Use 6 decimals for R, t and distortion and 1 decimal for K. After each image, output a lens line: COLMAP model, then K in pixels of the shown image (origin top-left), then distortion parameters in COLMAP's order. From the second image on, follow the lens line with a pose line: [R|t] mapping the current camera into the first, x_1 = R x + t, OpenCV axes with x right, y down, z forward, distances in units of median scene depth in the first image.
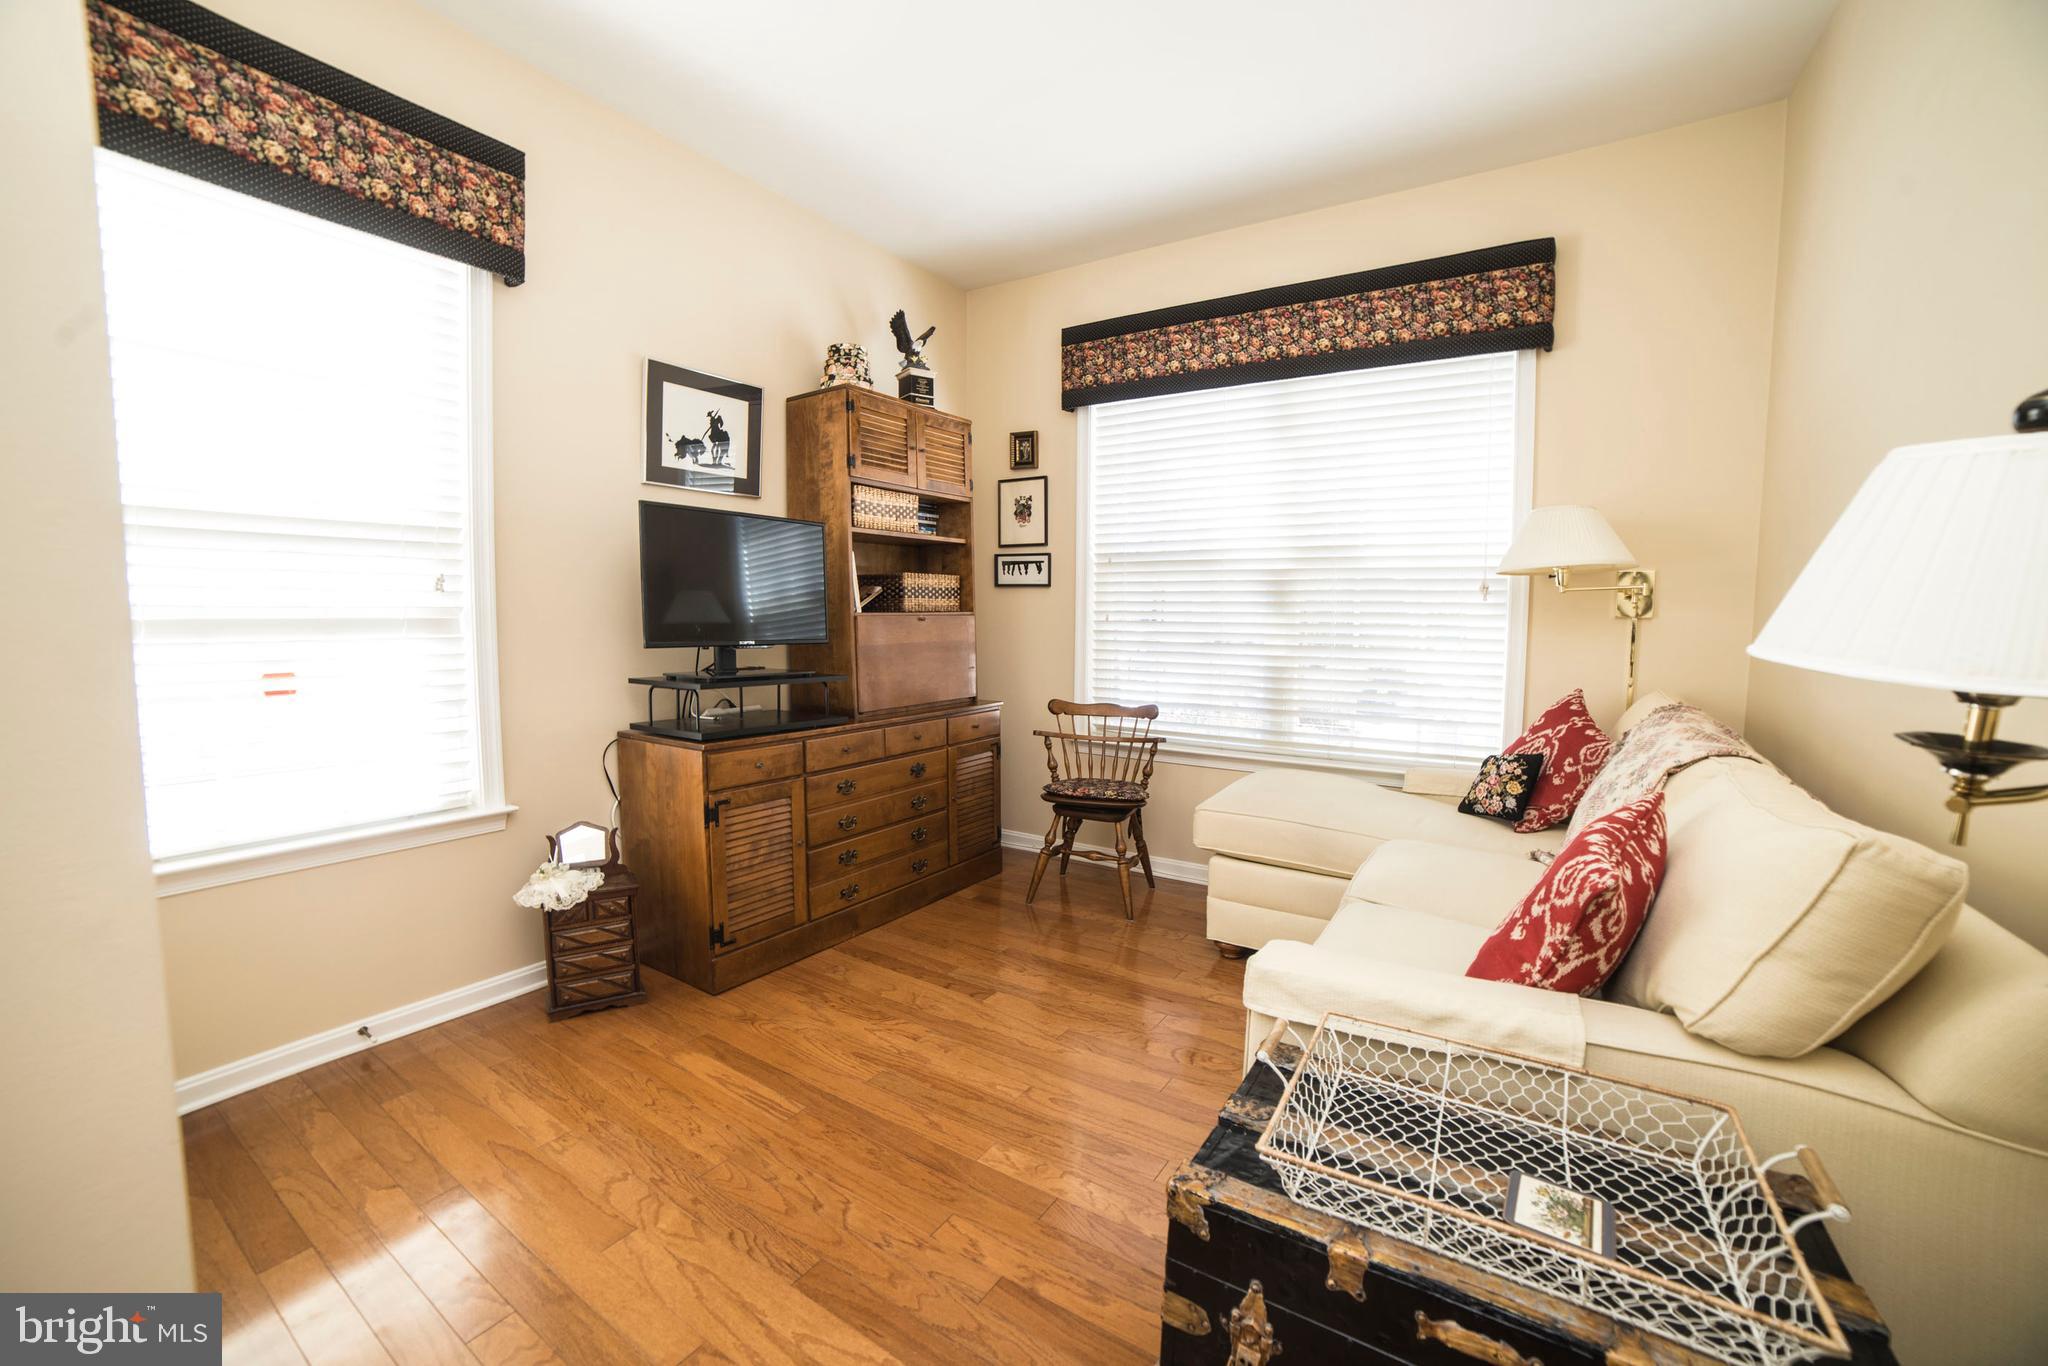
lens RADIAL K [[827.1, 0, 1016.2], [0, 827.1, 681.0], [0, 0, 1]] dist [-0.107119, 0.037592]
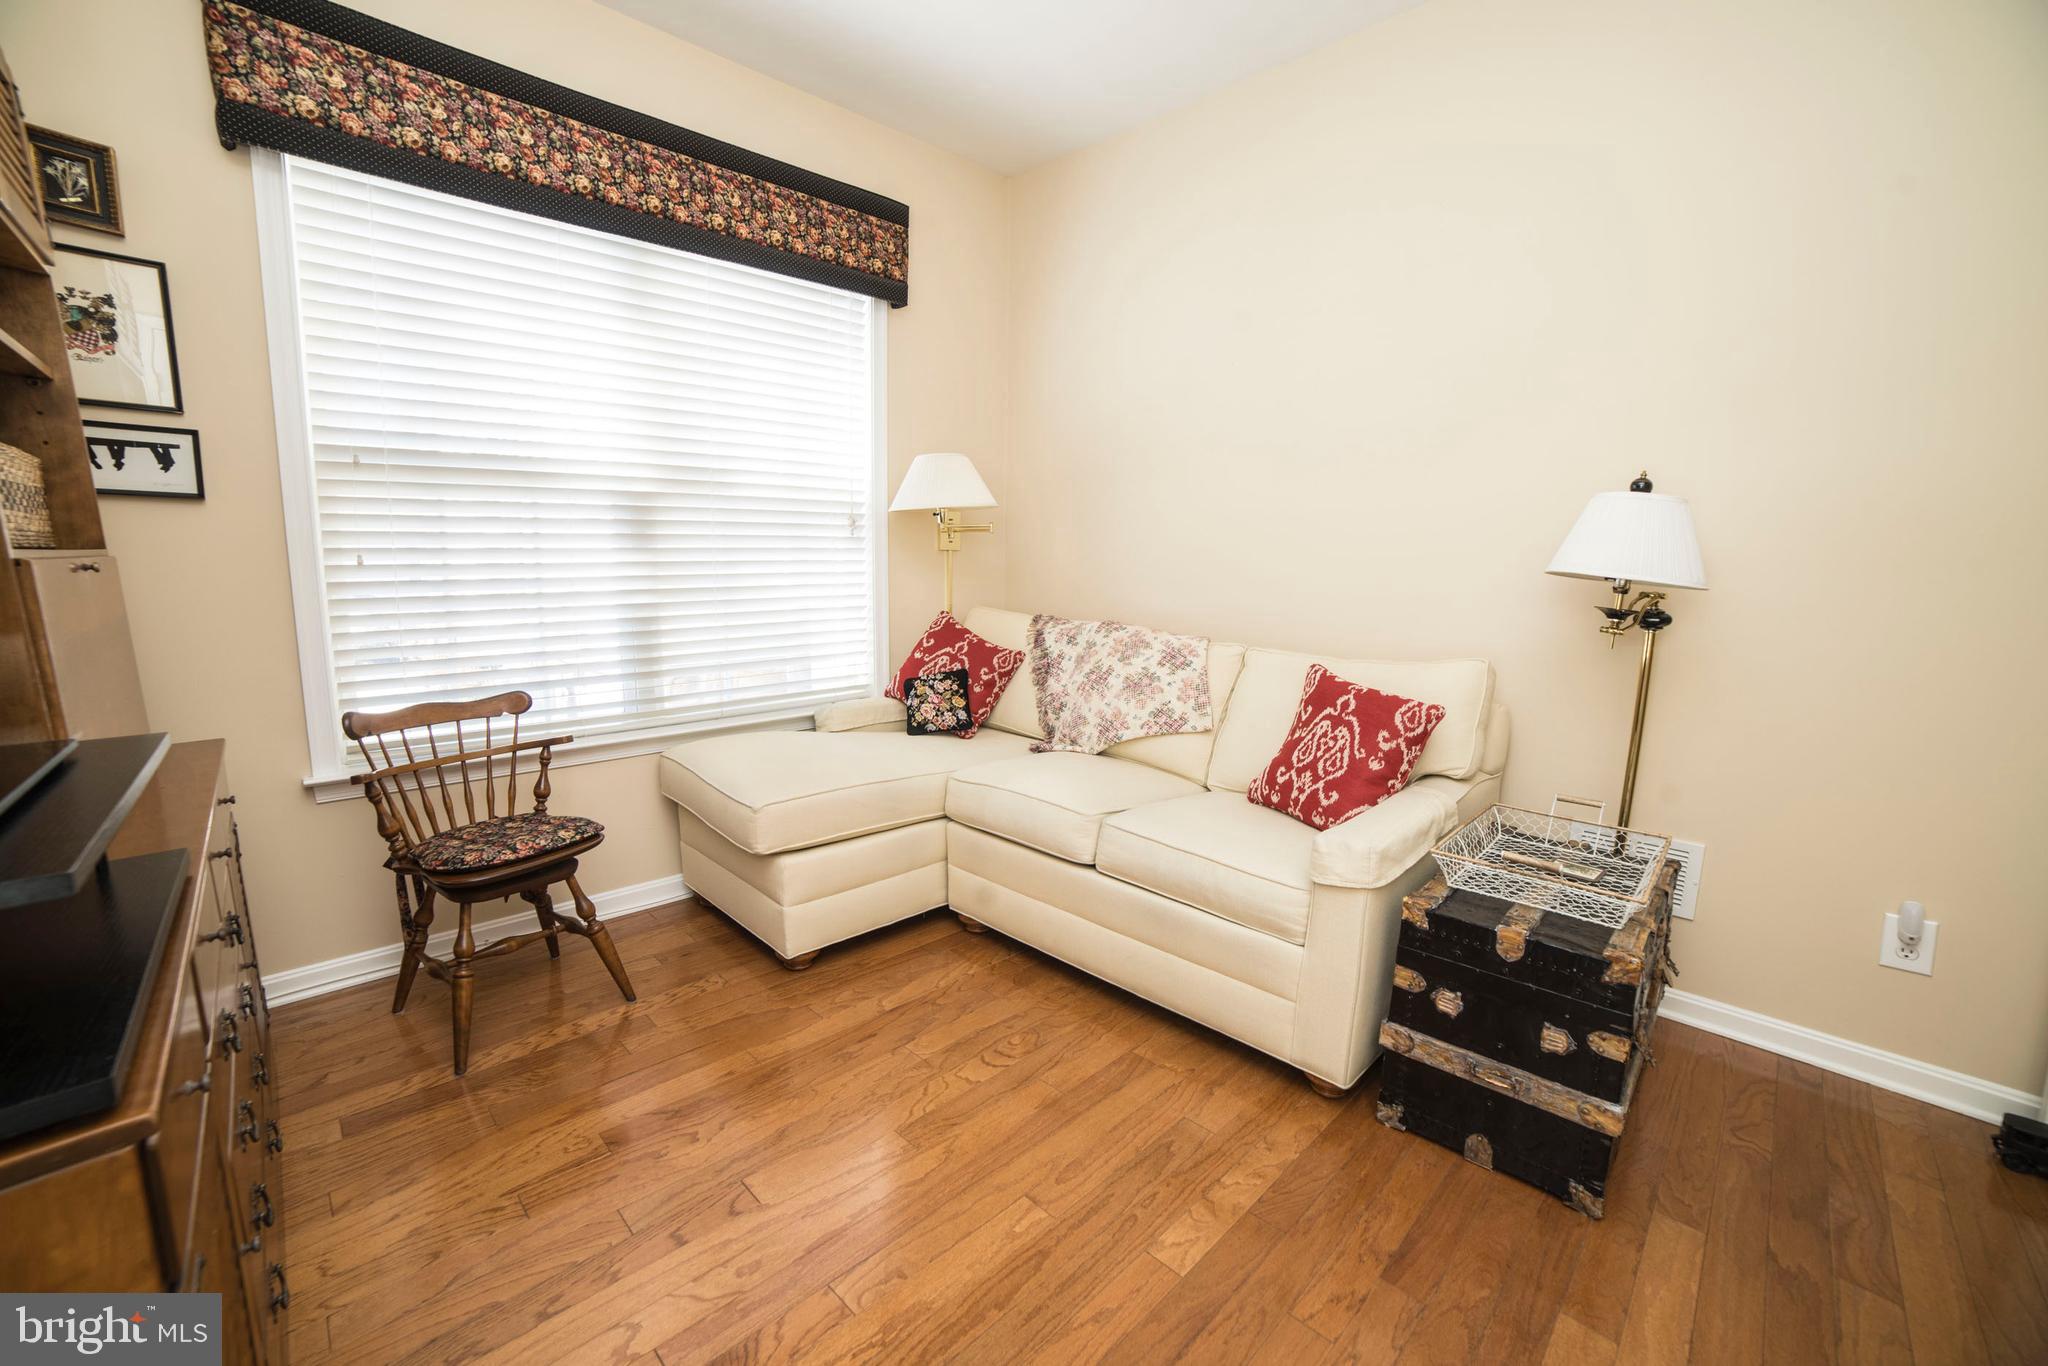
lens RADIAL K [[827.1, 0, 1016.2], [0, 827.1, 681.0], [0, 0, 1]] dist [-0.107119, 0.037592]
pose [[0.225470, -0.150237, 0.962597, -0.357104], [0.072875, 0.987871, 0.137112, -0.037232], [-0.971521, 0.039234, 0.233683, 0.469533]]
